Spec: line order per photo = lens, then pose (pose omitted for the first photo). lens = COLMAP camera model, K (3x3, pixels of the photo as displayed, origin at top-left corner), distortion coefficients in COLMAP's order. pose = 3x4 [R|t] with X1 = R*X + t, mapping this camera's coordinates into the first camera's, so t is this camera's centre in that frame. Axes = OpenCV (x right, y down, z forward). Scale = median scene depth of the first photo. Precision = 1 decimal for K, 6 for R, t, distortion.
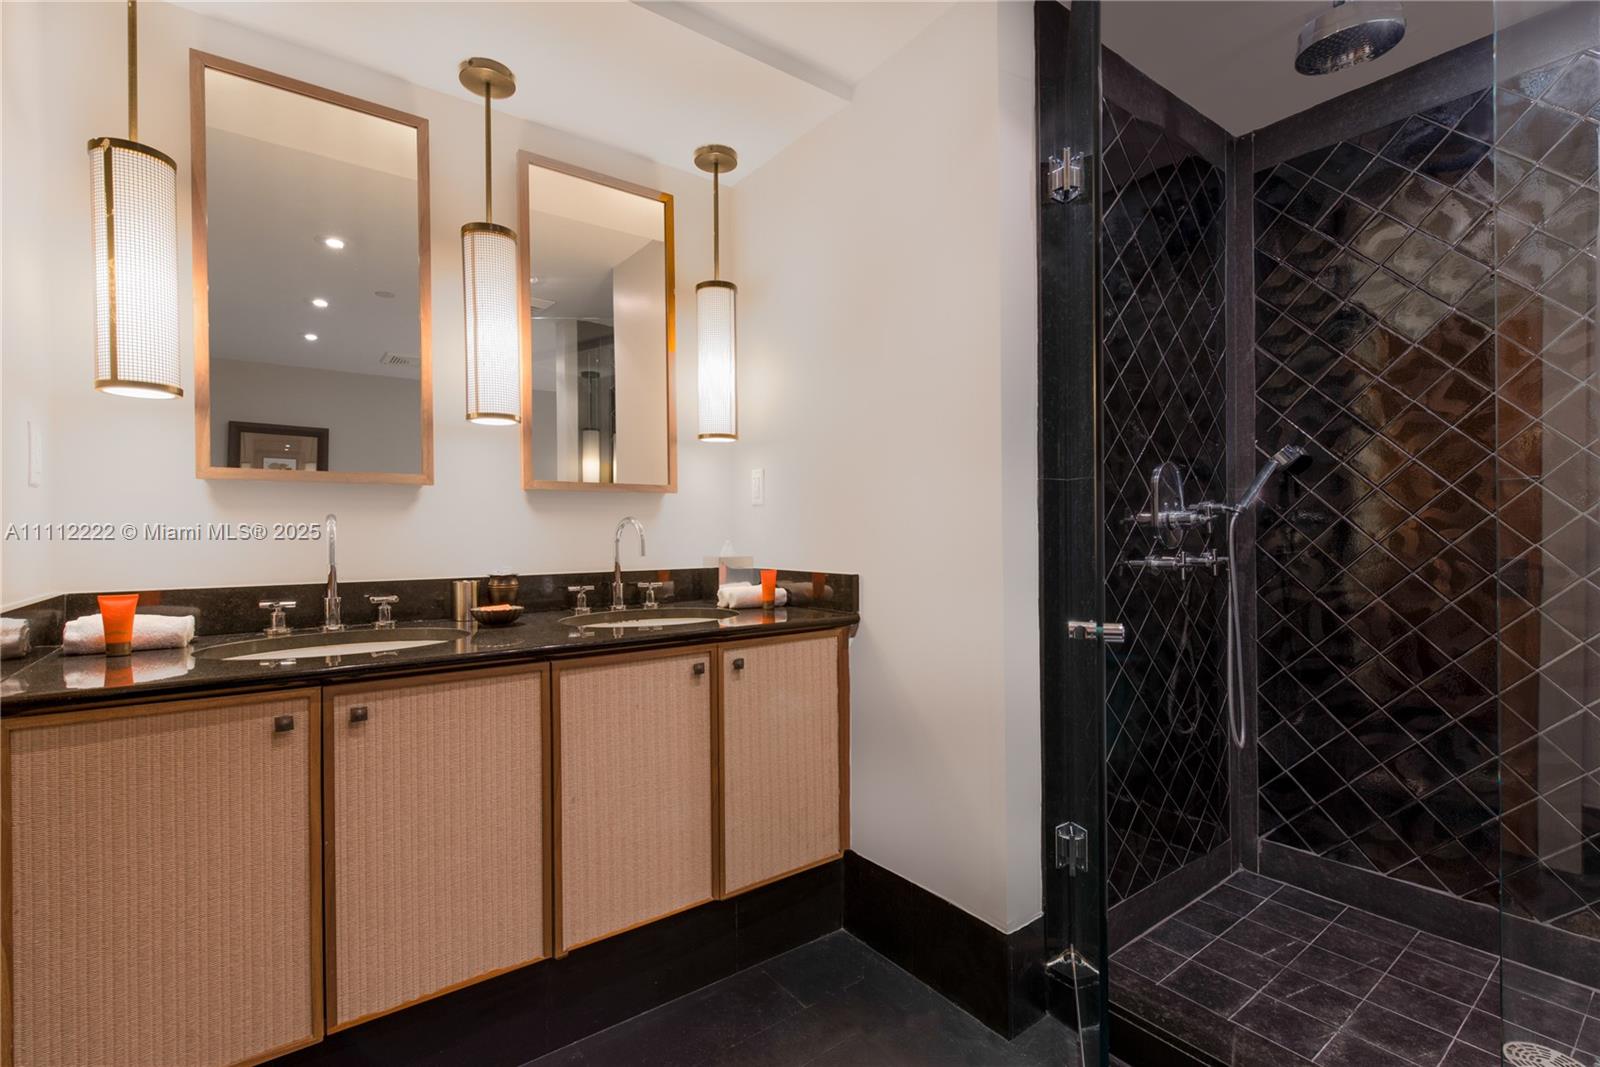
lens RADIAL K [[746.4, 0, 805.9], [0, 746.4, 532.2], [0, 0, 1]] dist [0.000718, 0.000246]
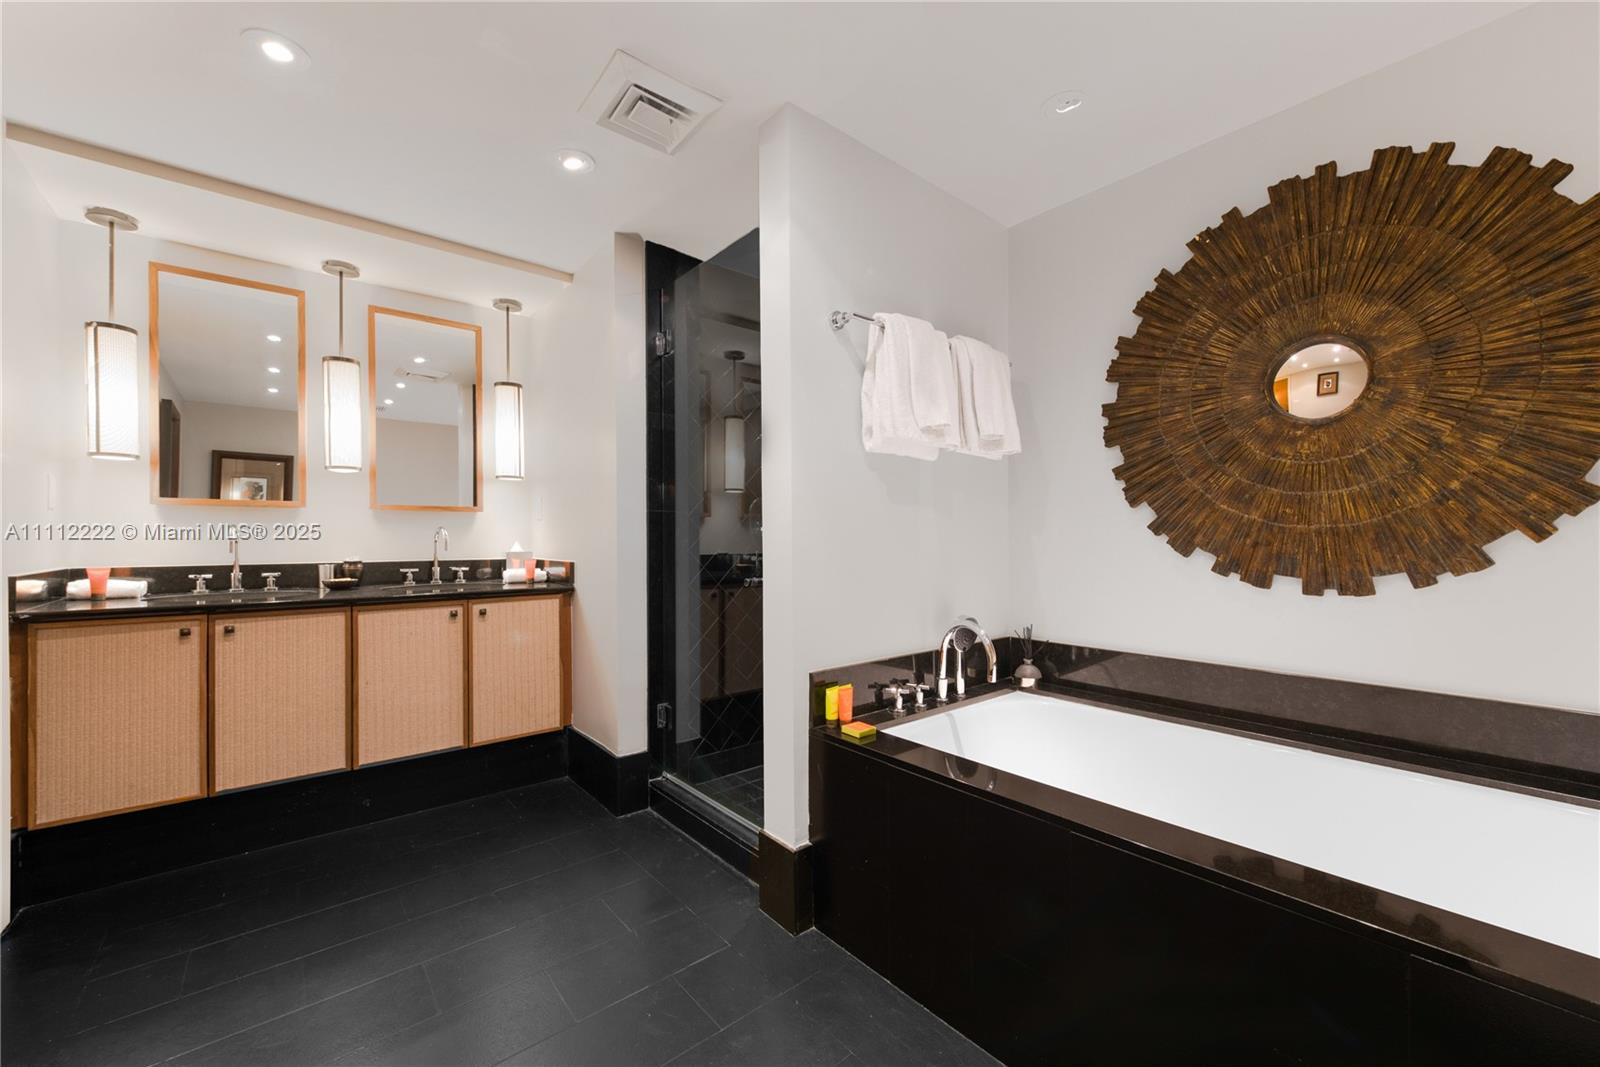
lens RADIAL K [[636.4, 0, 800.0], [0, 636.4, 533.5], [0, 0, 1]] dist [0.001144, 0.000601]
pose [[0.998009, 0.006220, 0.062764, 0.595828], [-0.005909, 0.999969, -0.005145, -0.004252], [-0.062794, 0.004764, 0.998015, -0.573802]]
